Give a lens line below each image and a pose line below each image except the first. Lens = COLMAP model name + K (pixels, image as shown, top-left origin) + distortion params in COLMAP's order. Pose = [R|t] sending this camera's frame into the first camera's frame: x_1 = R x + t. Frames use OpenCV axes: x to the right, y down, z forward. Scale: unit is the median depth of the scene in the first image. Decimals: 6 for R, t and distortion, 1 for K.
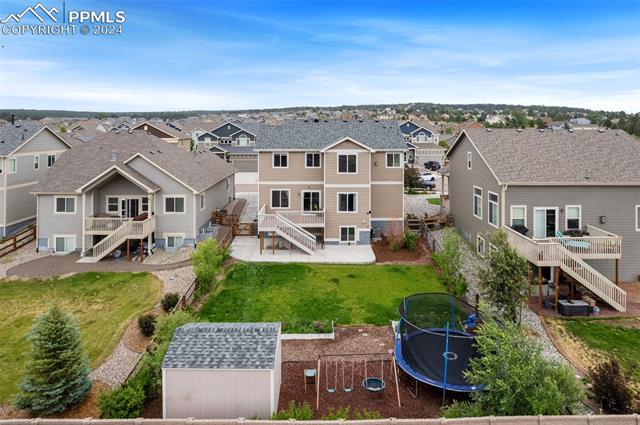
lens RADIAL K [[431.7, 0, 319.8], [0, 431.7, 111.5], [0, 0, 1]] dist [-0.034694, 0.000270]
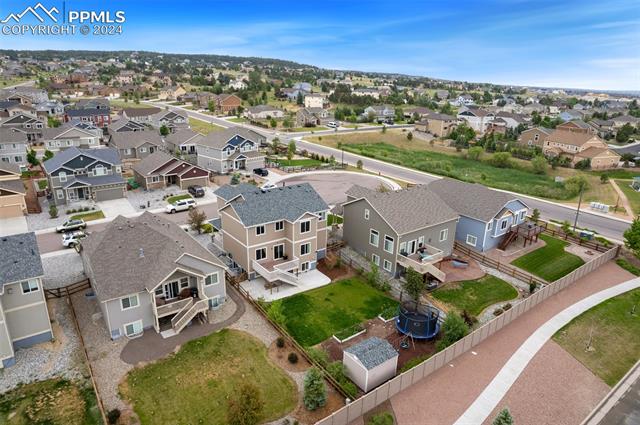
lens RADIAL K [[410.8, 0, 316.5], [0, 410.8, 210.2], [0, 0, 1]] dist [-0.073956, 0.063970]
pose [[0.816676, -0.166926, 0.552427, -0.763830], [-0.035315, 0.941004, 0.336549, -0.469085], [-0.576014, -0.294361, 0.762600, -0.168387]]
